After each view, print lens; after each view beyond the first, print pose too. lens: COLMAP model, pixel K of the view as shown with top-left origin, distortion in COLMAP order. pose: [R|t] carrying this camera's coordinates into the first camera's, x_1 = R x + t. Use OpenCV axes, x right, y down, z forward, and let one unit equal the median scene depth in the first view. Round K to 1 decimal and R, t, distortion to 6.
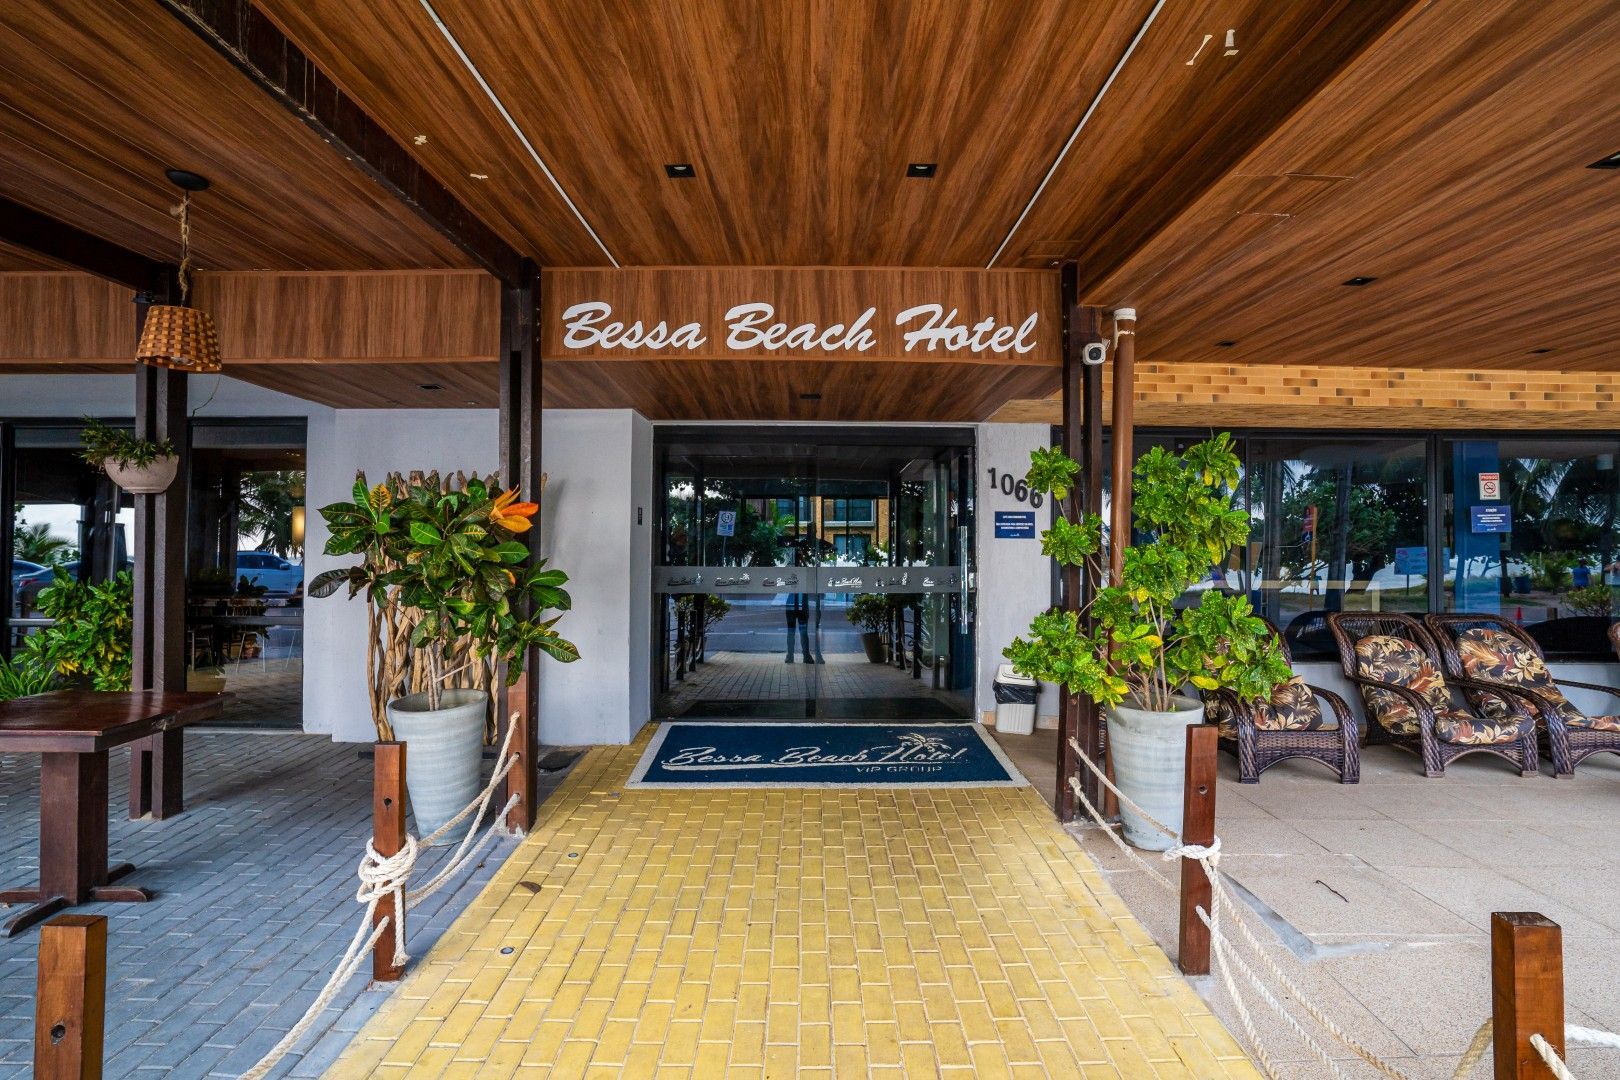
lens RADIAL K [[780.0, 0, 799.0], [0, 780.0, 525.2], [0, 0, 1]] dist [-0.076177, 0.040460]
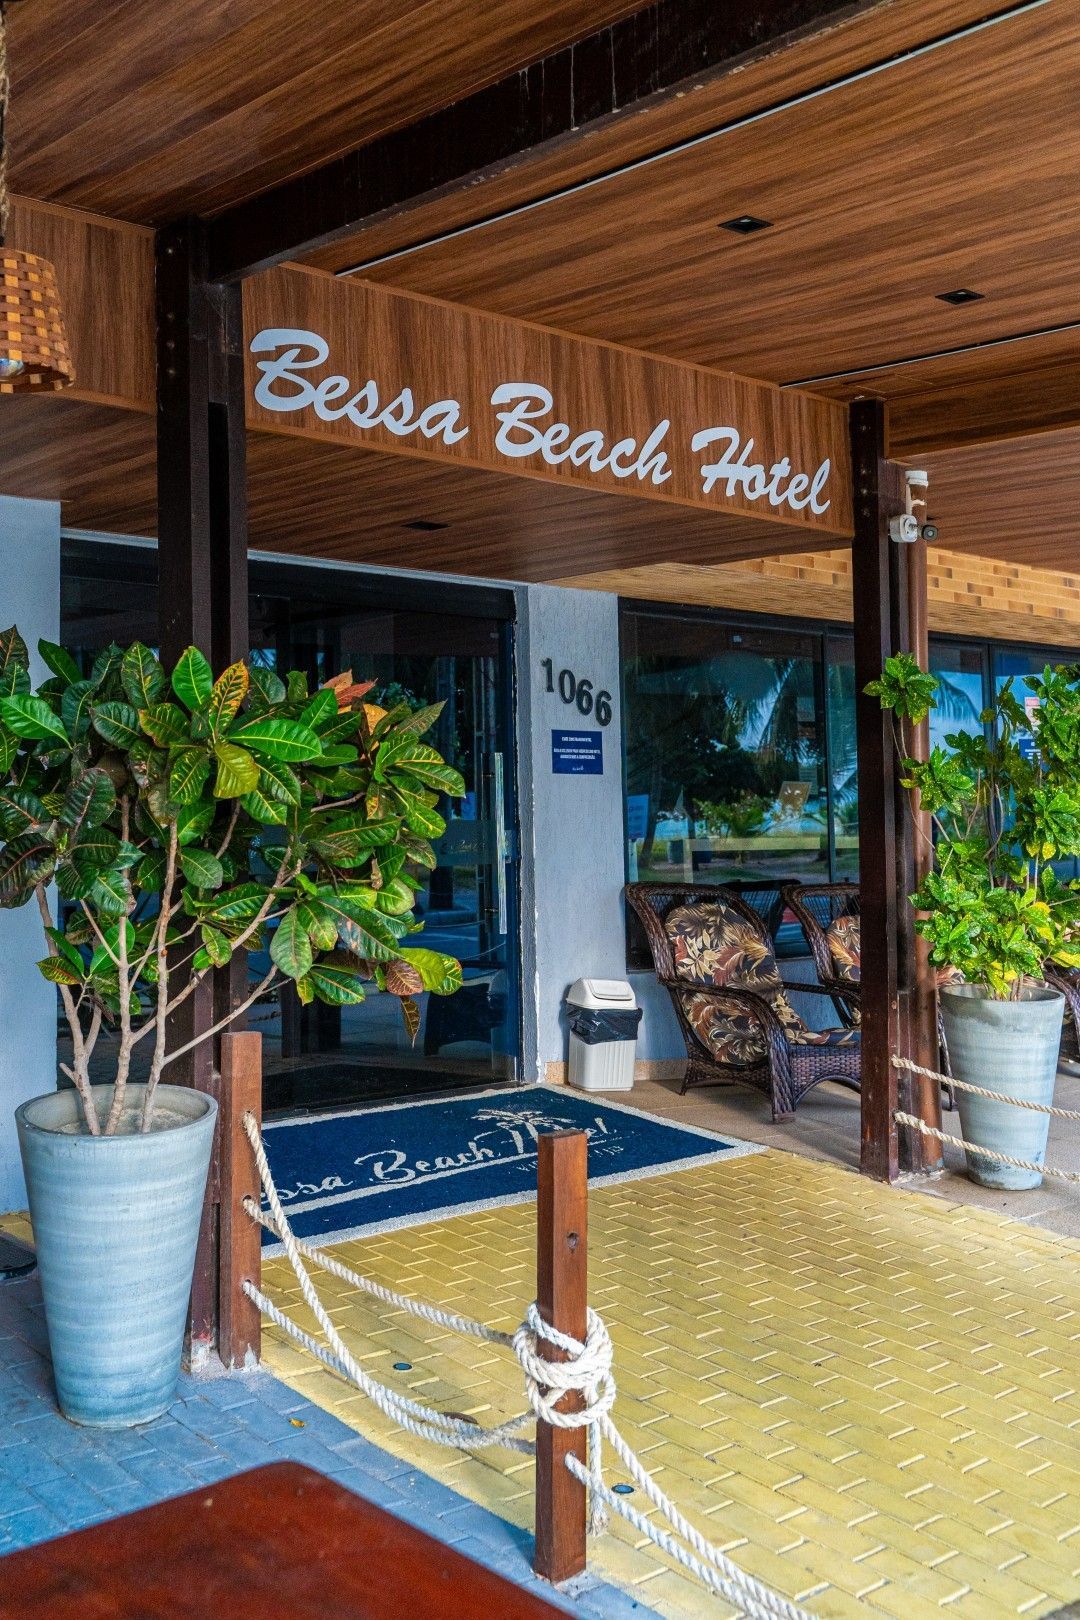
lens RADIAL K [[1687.9, 0, 541.9], [0, 1687.9, 640.4], [0, 0, 1]] dist [0.094962, -0.003982]
pose [[0.741710, 0.060296, 0.668005, -0.926102], [-0.018278, 0.997398, -0.069734, 0.007359], [-0.670472, 0.039513, 0.740882, 0.016520]]
